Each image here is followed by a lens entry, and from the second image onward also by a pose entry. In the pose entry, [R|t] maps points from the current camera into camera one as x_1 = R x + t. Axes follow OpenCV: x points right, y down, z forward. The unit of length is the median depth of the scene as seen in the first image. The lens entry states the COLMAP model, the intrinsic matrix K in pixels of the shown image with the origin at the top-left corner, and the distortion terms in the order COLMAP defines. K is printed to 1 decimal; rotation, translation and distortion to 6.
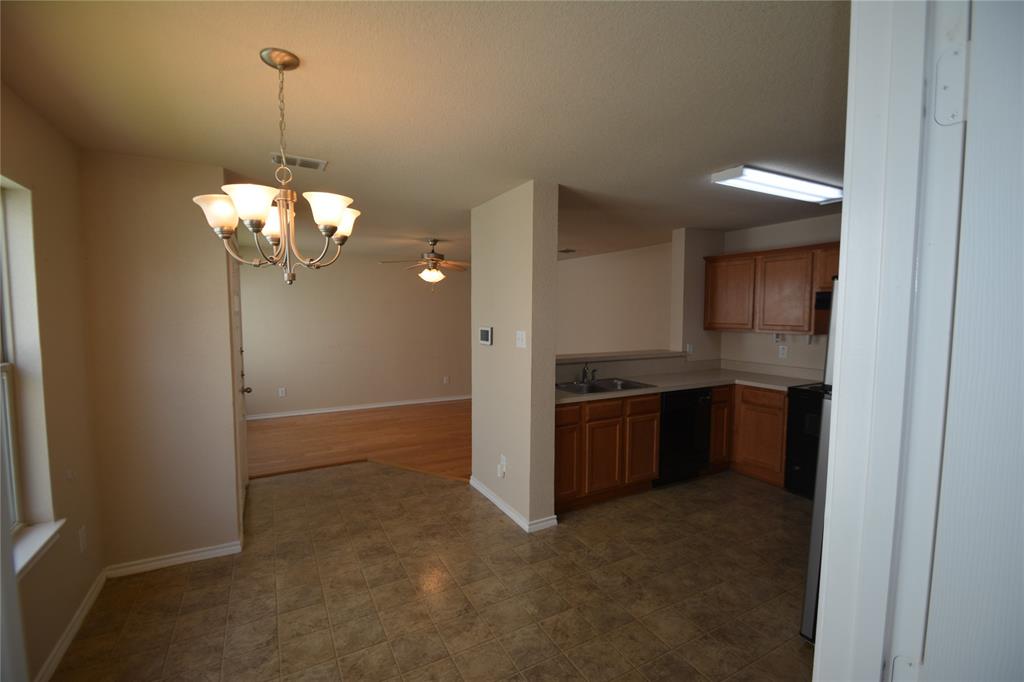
lens RADIAL K [[452.2, 0, 511.1], [0, 452.2, 341.6], [0, 0, 1]] dist [-0.001940, -0.004566]
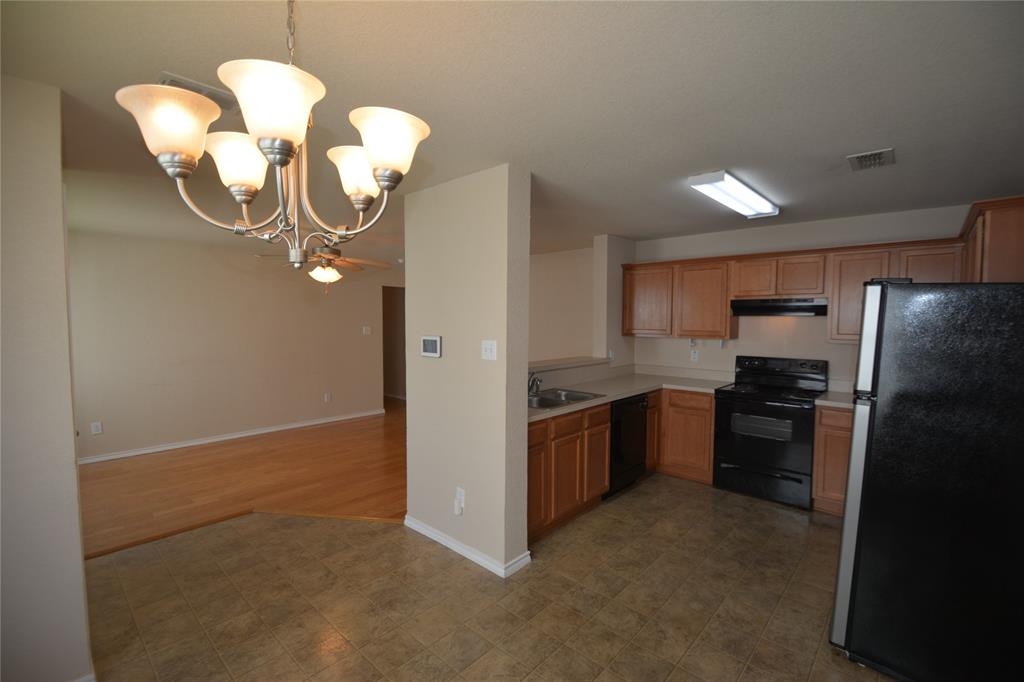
lens RADIAL K [[452.2, 0, 510.7], [0, 452.2, 340.4], [0, 0, 1]] dist [-0.001940, -0.004566]
pose [[0.945374, -0.015565, 0.325616, -0.185928], [0.021388, 0.999669, -0.014312, -0.008652], [-0.325285, 0.020494, 0.945394, 0.158313]]
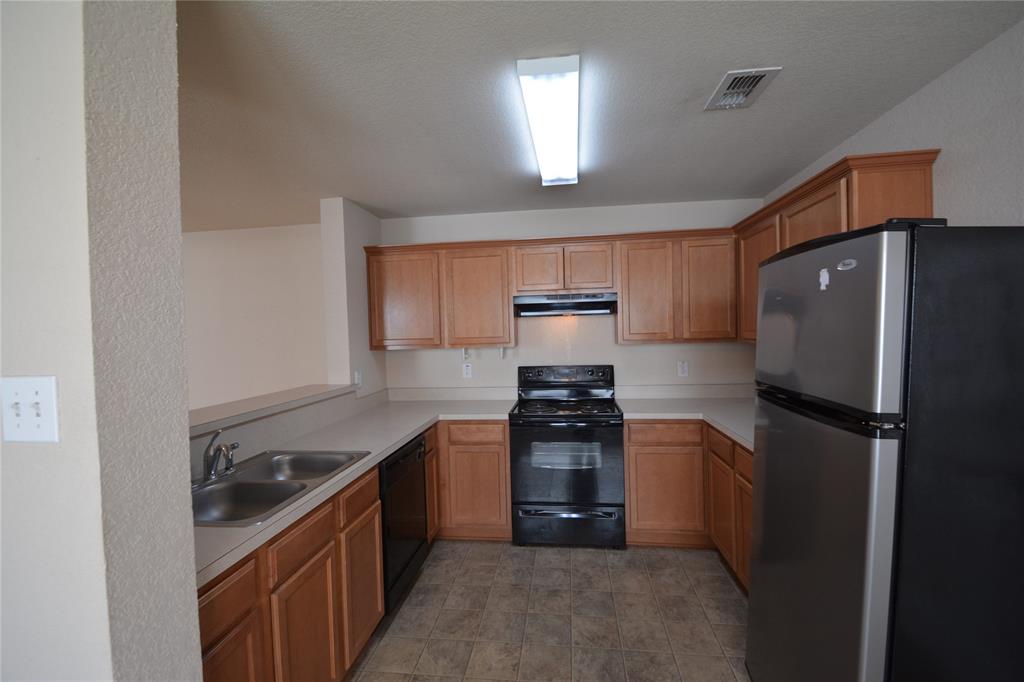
lens RADIAL K [[452.2, 0, 509.6], [0, 452.2, 342.9], [0, 0, 1]] dist [-0.001940, -0.004566]
pose [[0.585601, -0.041044, 0.809560, -0.018924], [0.084933, 0.996327, -0.010923, -0.014043], [-0.806138, 0.075155, 0.586936, 0.543012]]
